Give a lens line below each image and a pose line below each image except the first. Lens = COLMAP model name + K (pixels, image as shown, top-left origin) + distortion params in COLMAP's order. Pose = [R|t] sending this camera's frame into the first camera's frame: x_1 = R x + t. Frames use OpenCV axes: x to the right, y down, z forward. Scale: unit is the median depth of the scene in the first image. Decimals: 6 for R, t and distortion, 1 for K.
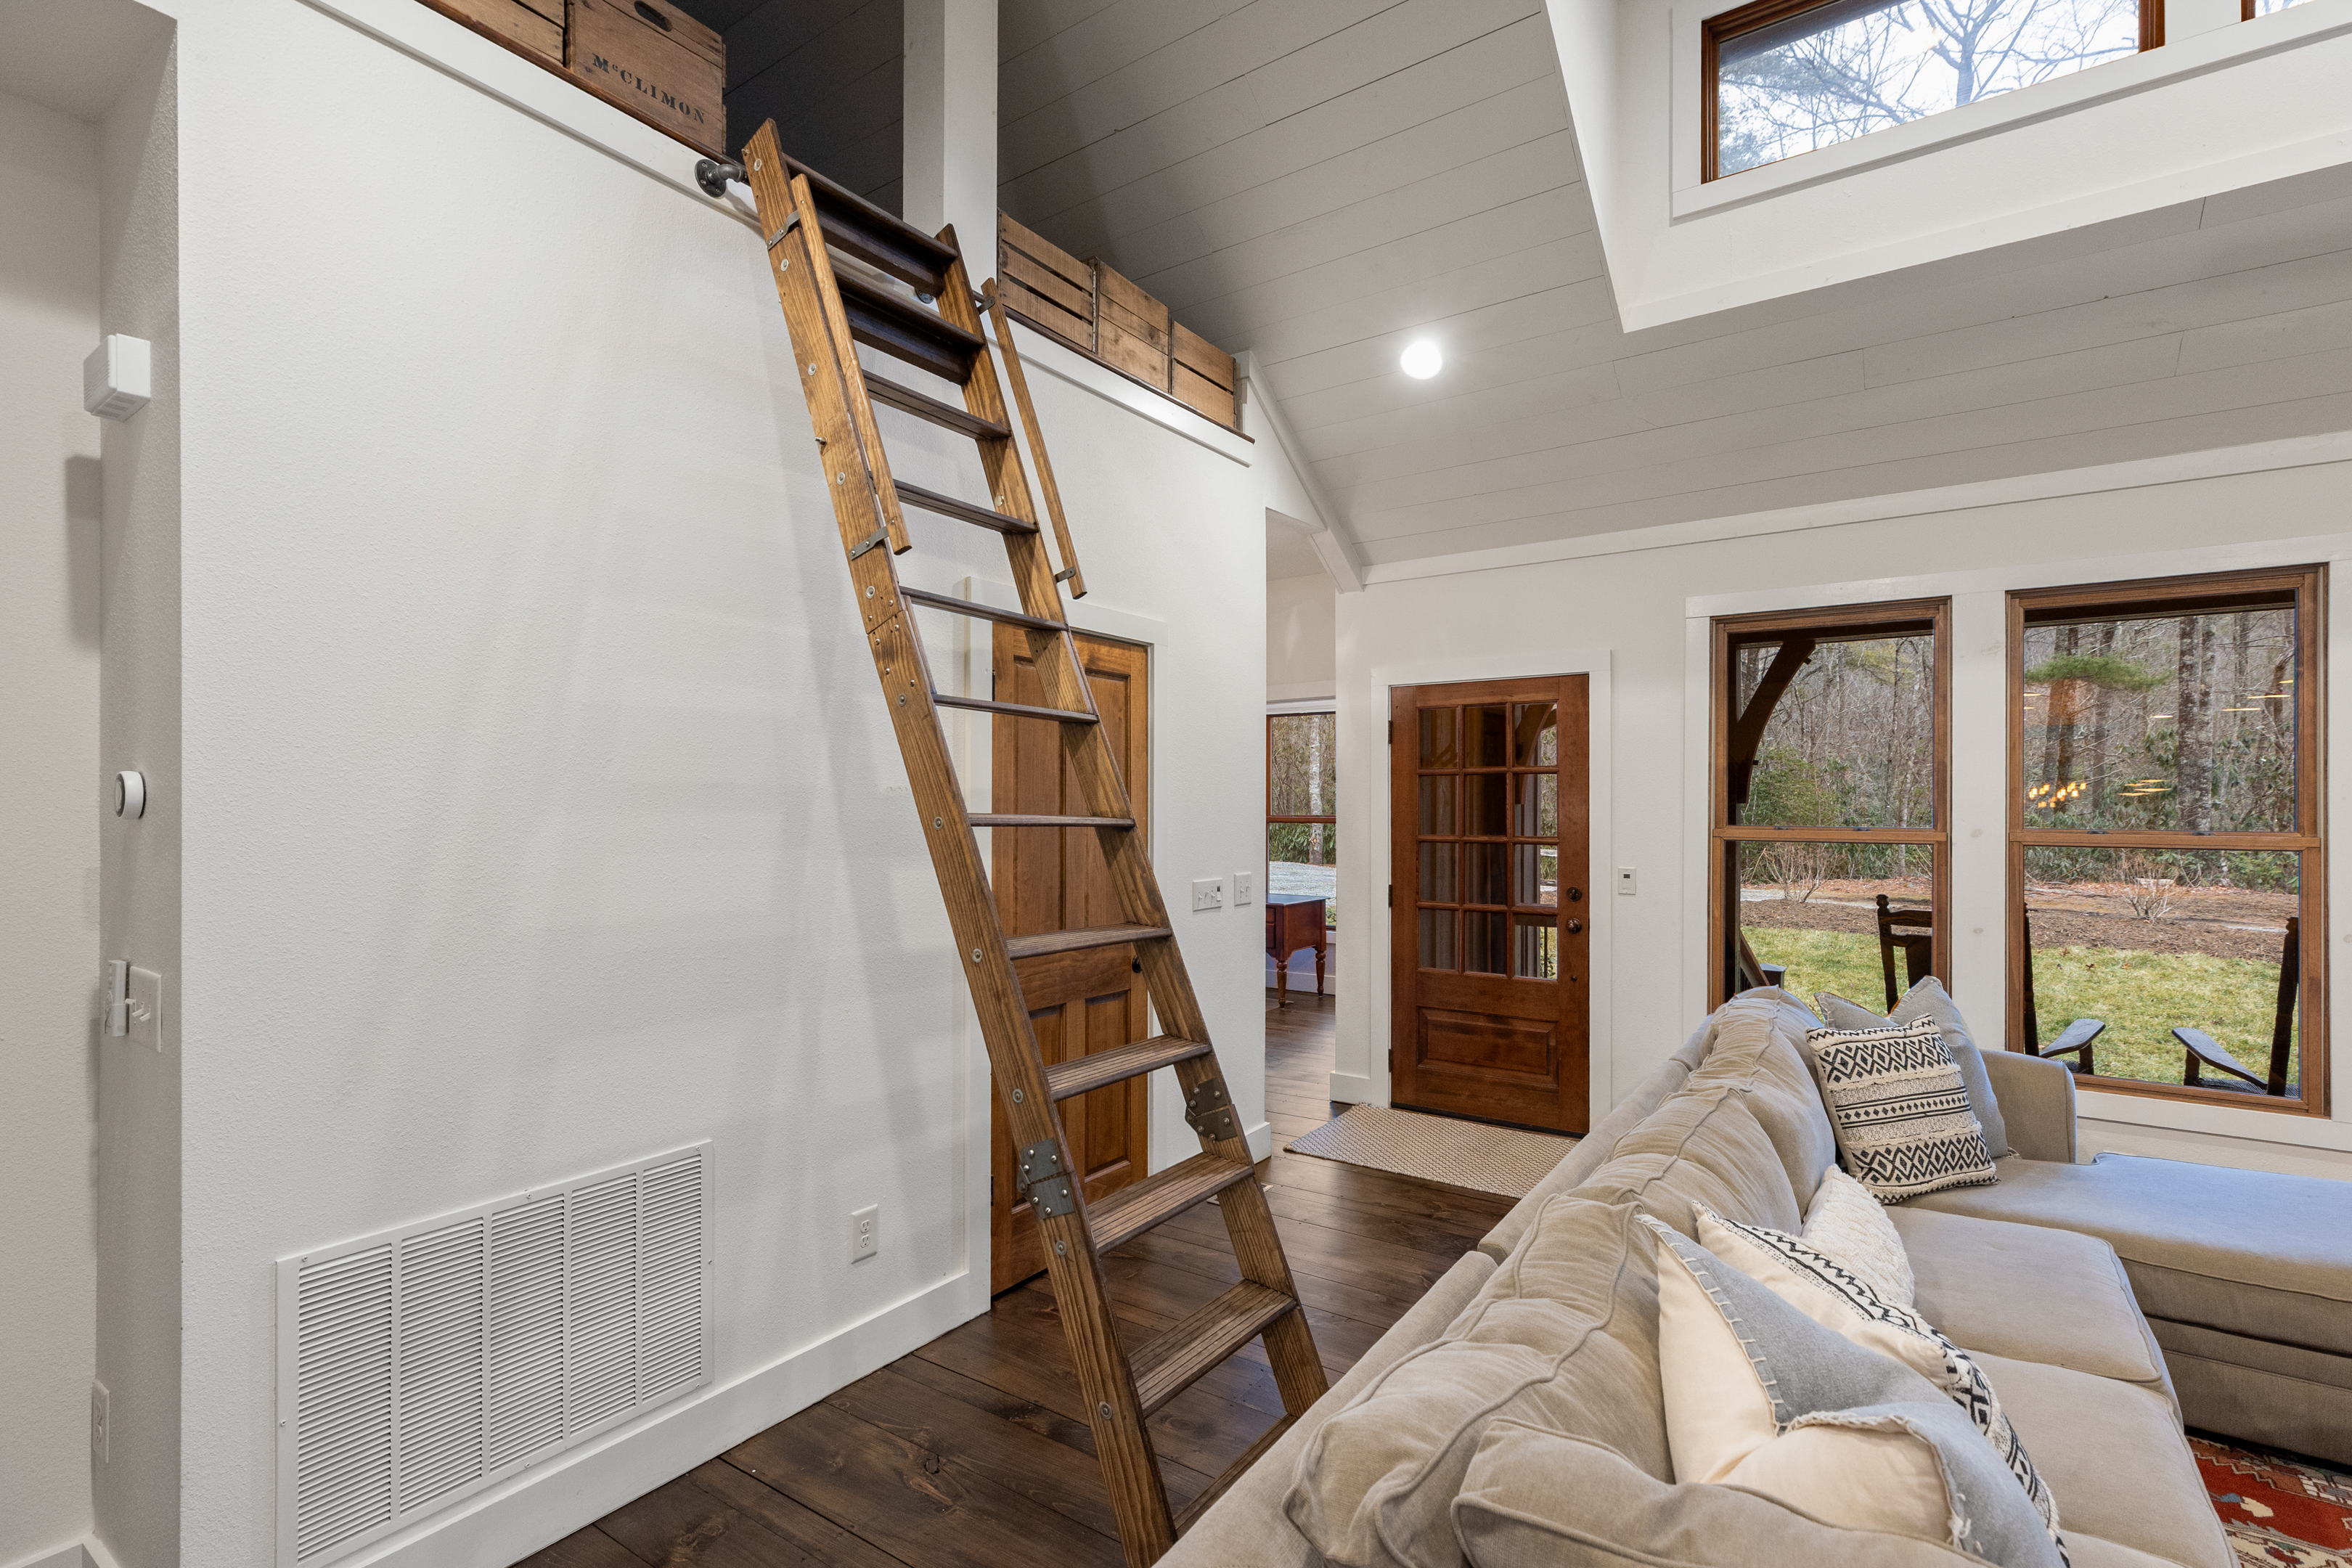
lens RADIAL K [[1062.3, 0, 1146.6], [0, 1062.3, 805.6], [0, 0, 1]] dist [0.006229, -0.000153]
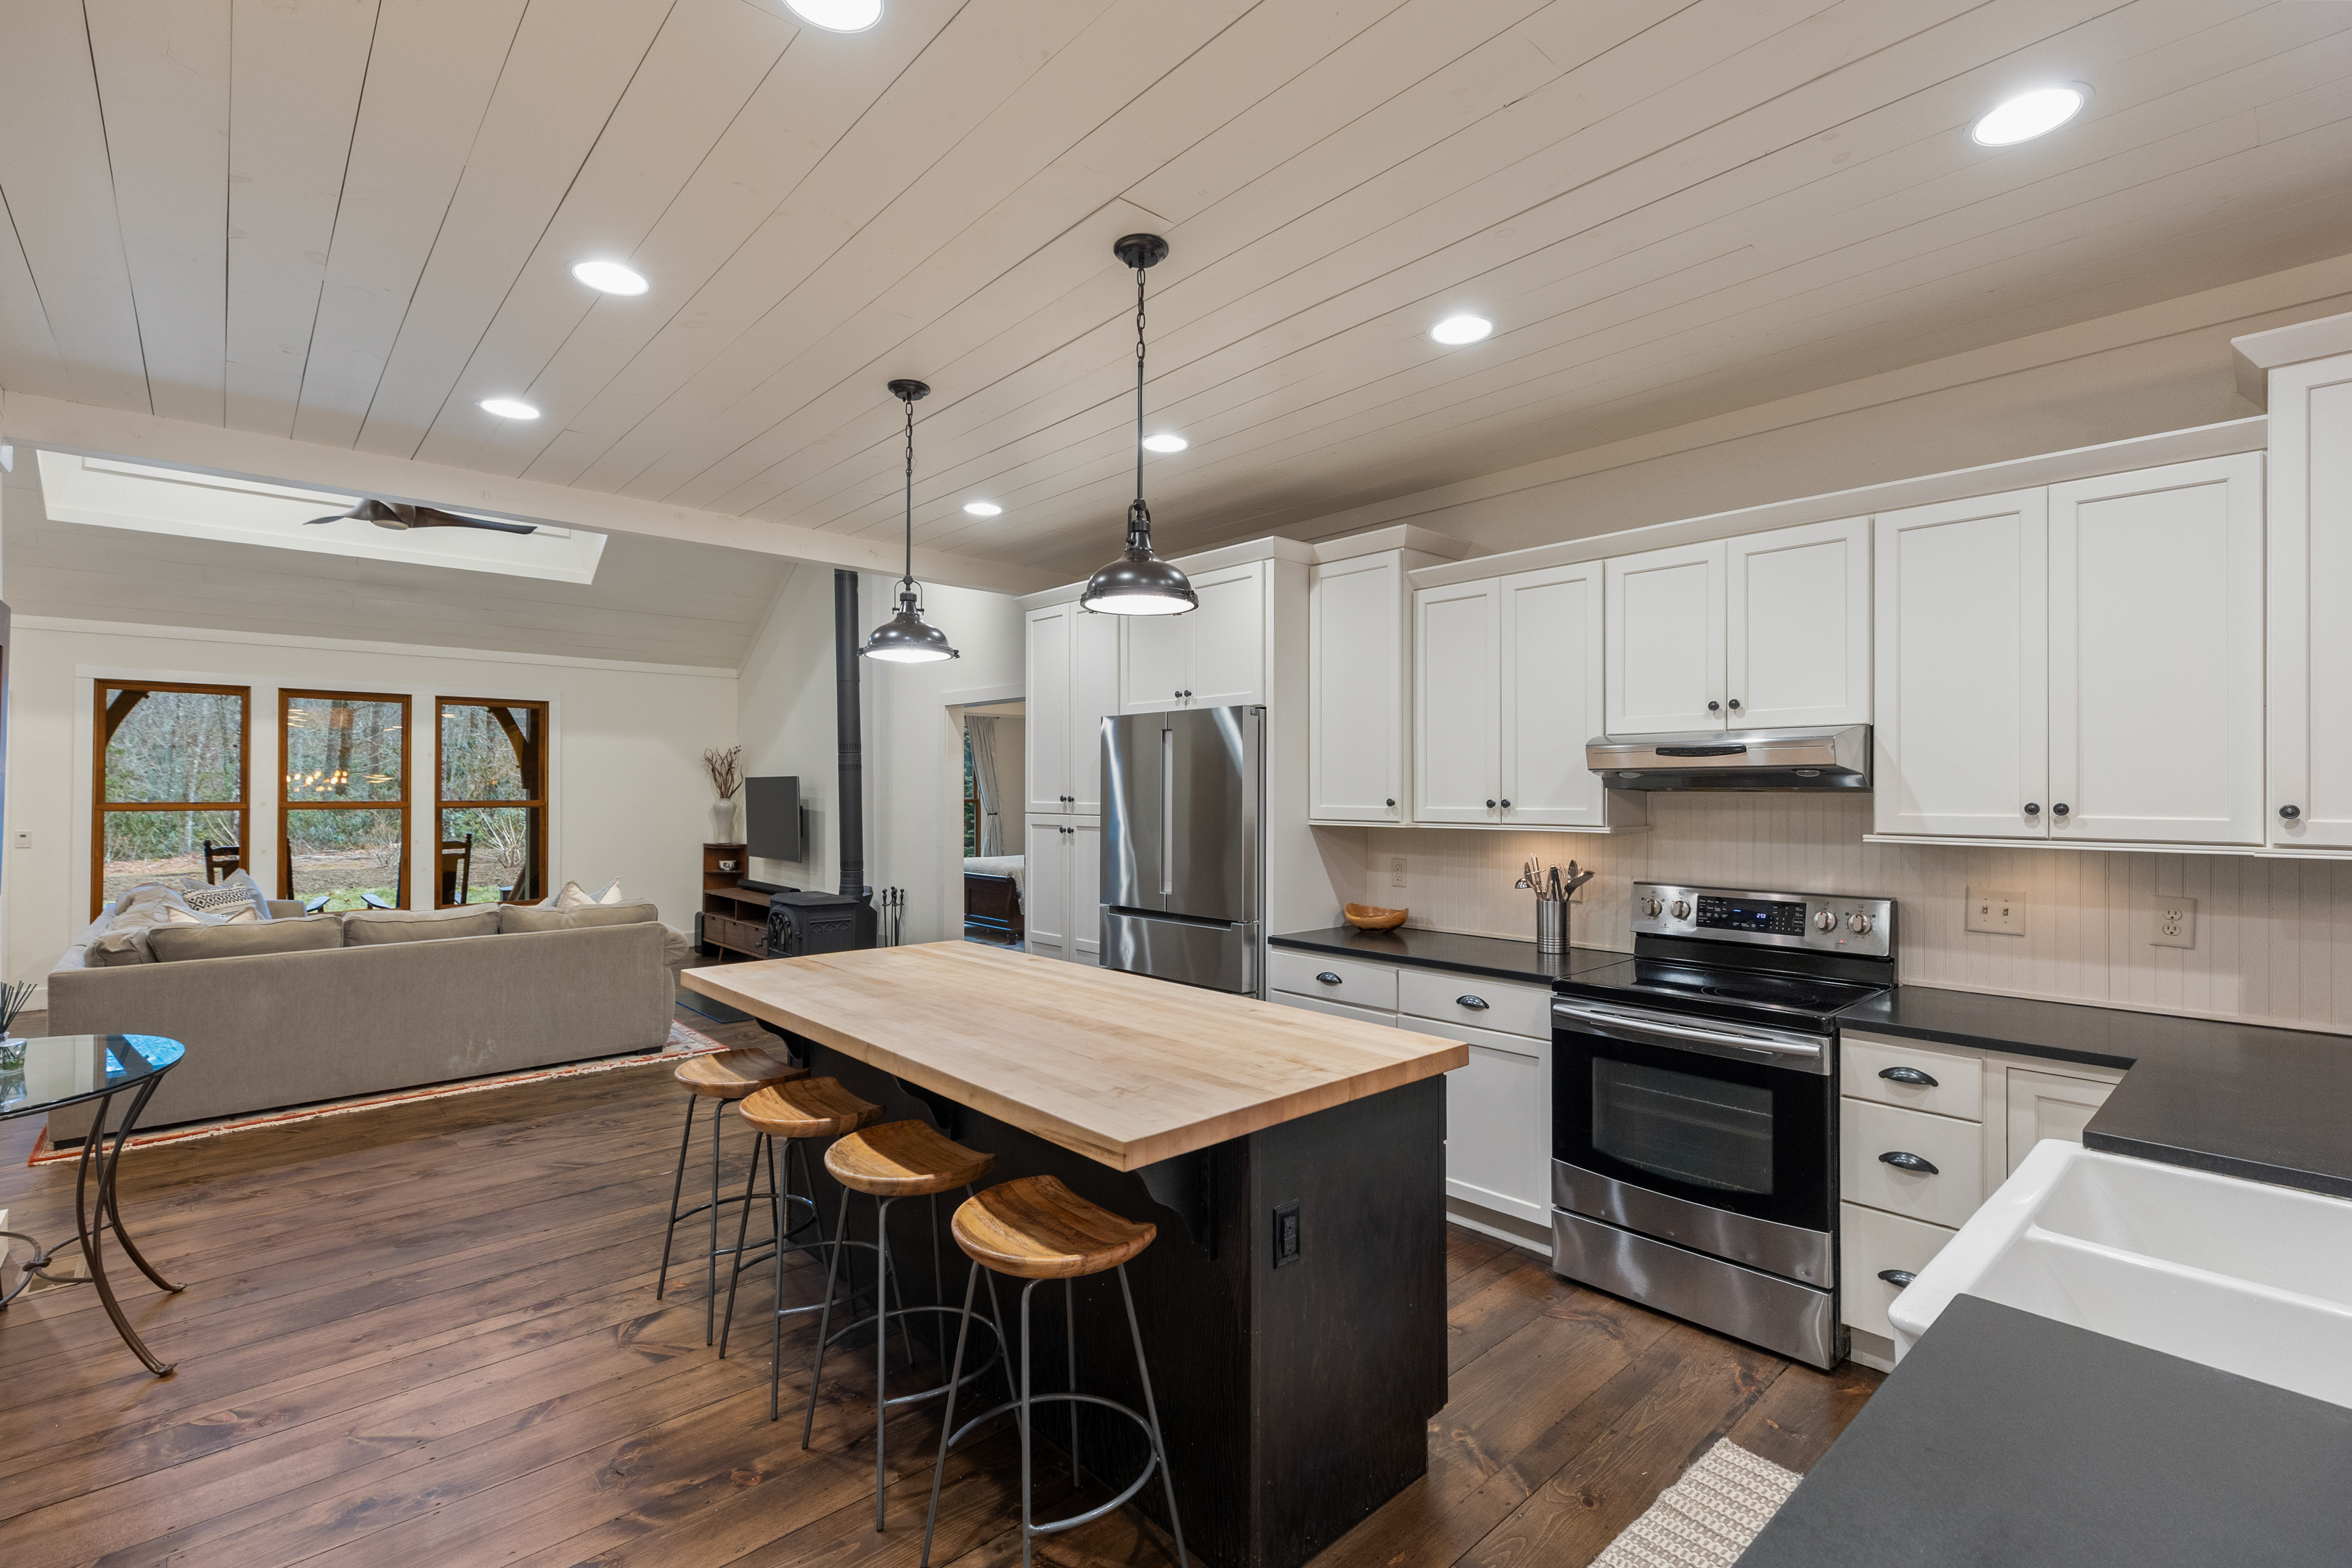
lens RADIAL K [[1062.3, 0, 1219.4], [0, 1062.3, 793.7], [0, 0, 1]] dist [0.006229, -0.000153]
pose [[0.198553, -0.002849, 0.980086, -0.772012], [-0.000672, 0.999995, 0.003043, -0.002238], [-0.980090, -0.001263, 0.198551, -1.081208]]
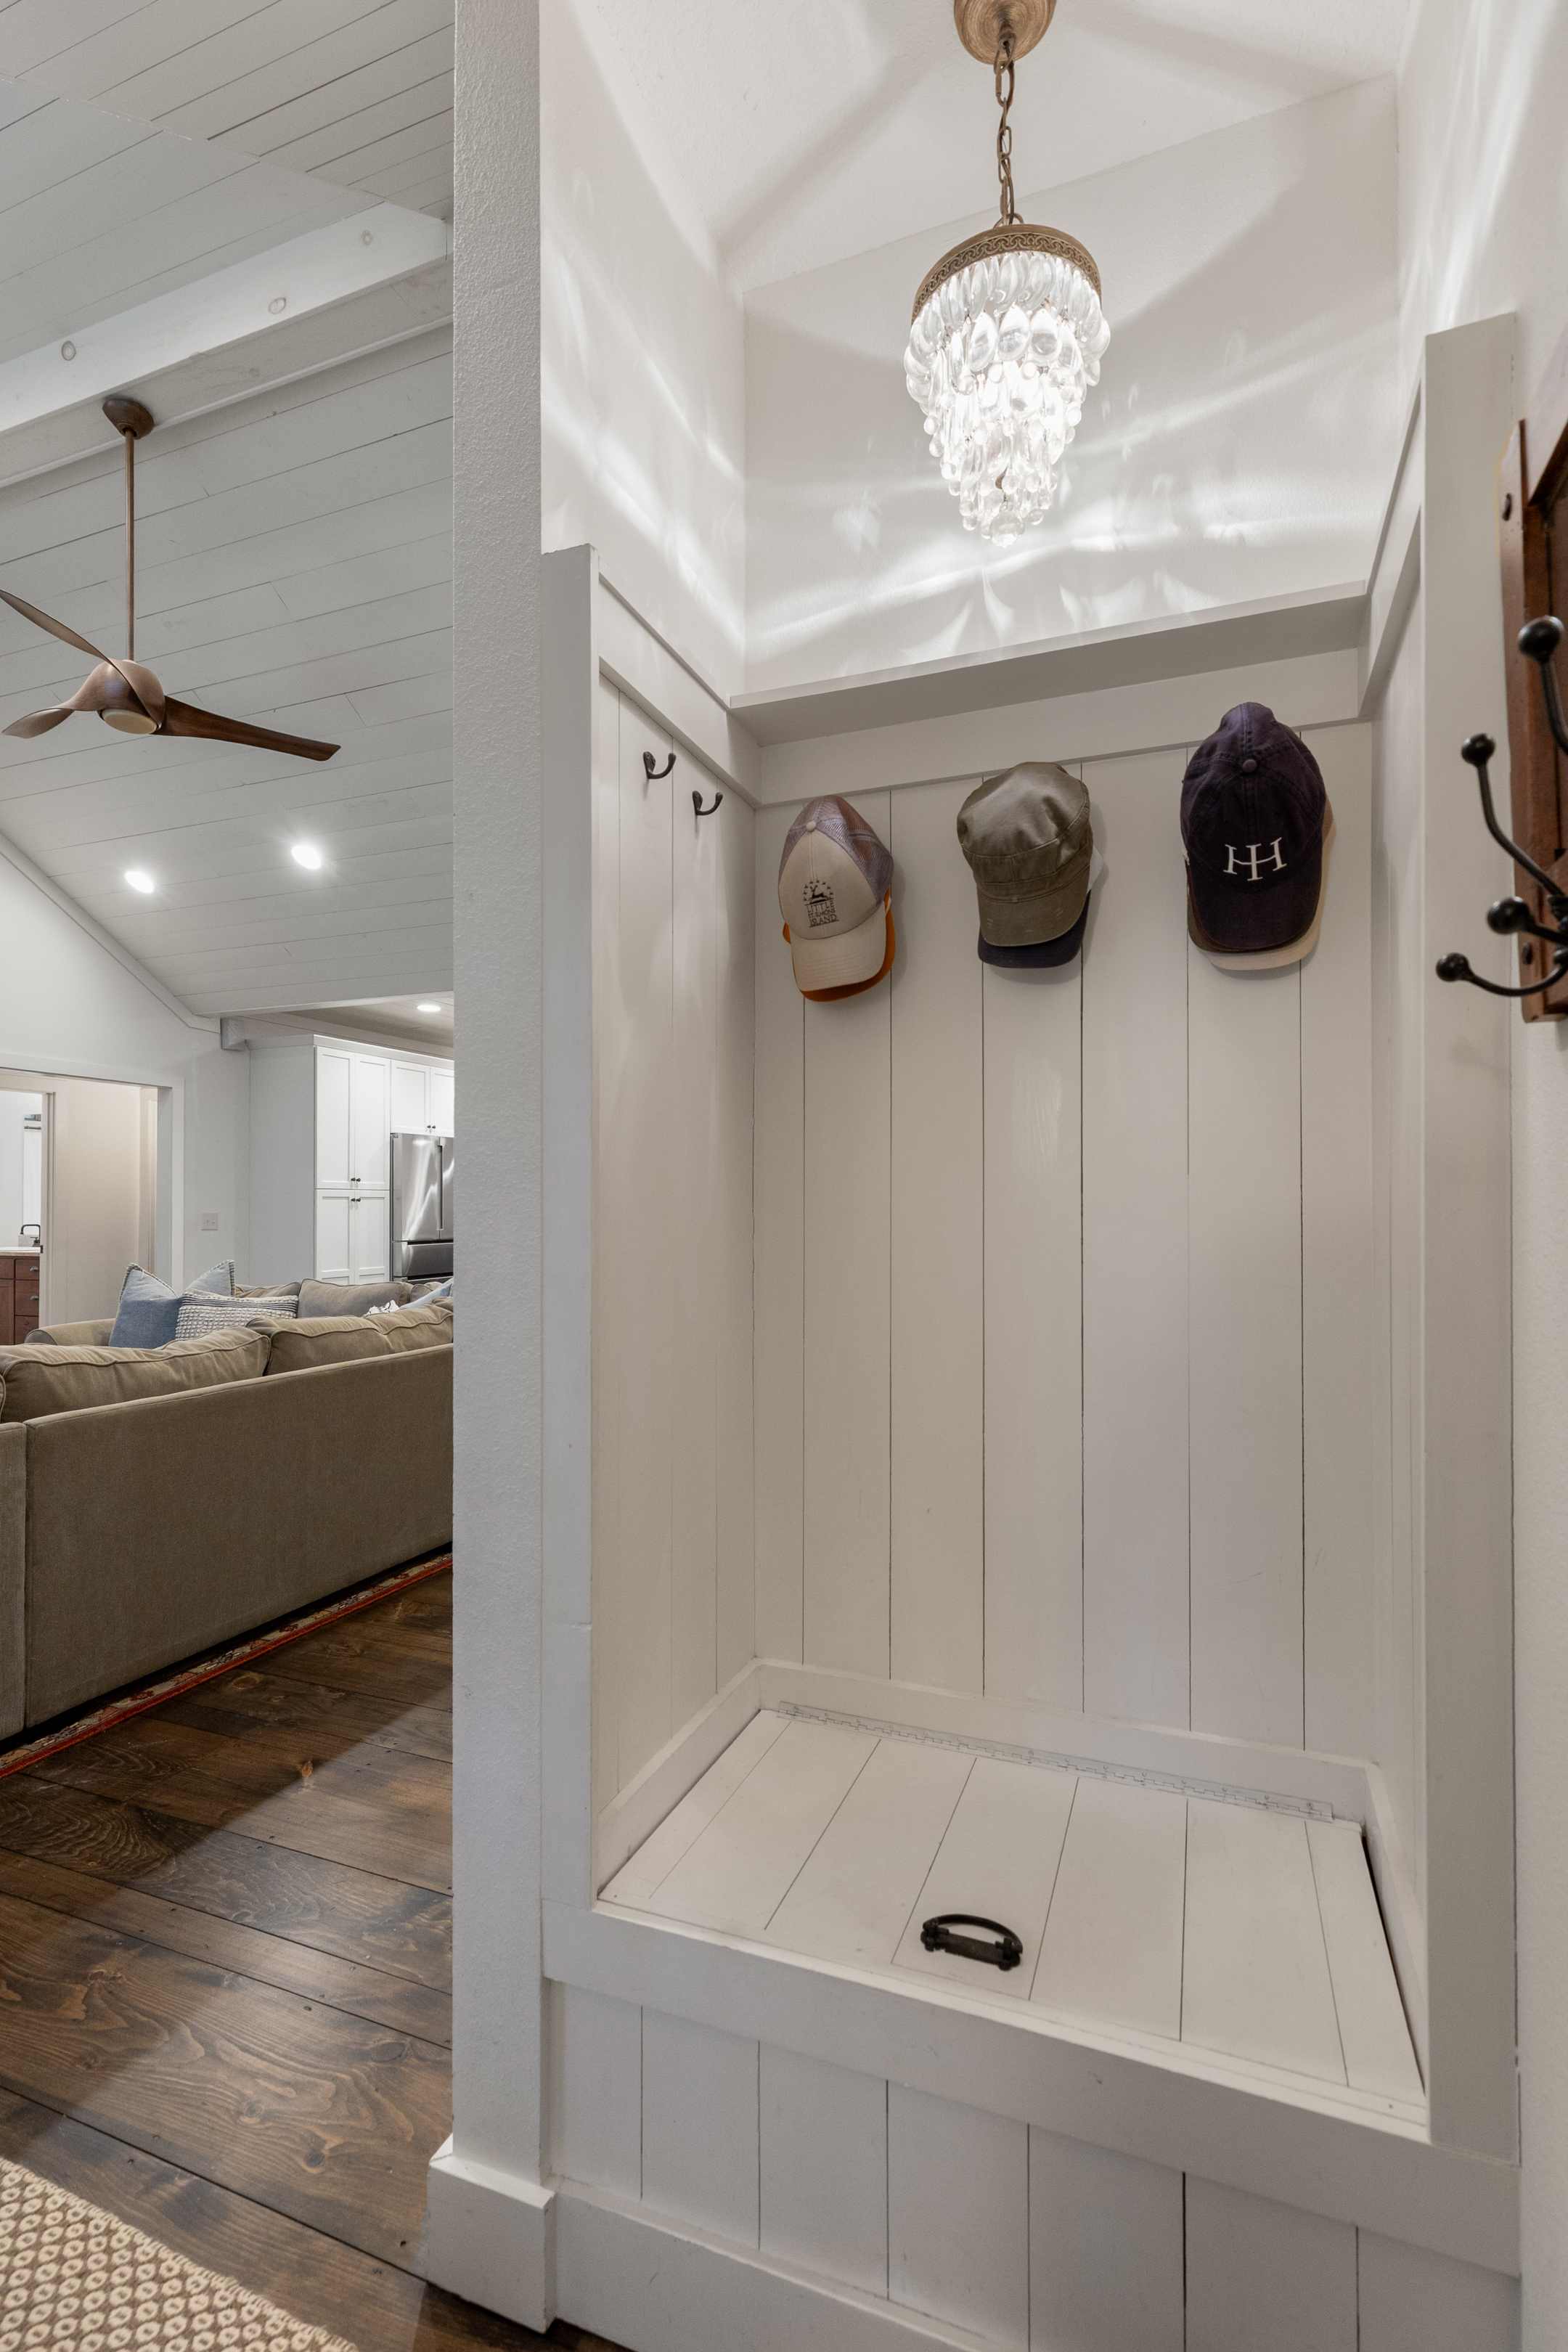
lens RADIAL K [[1062.3, 0, 789.0], [0, 1062.3, 1193.1], [0, 0, 1]] dist [0.006229, -0.000153]
pose [[-0.969099, -0.002024, -0.246665, 0.109474], [0.000188, 0.999960, -0.008941, 0.047749], [0.246674, -0.008711, -0.969059, 1.347489]]
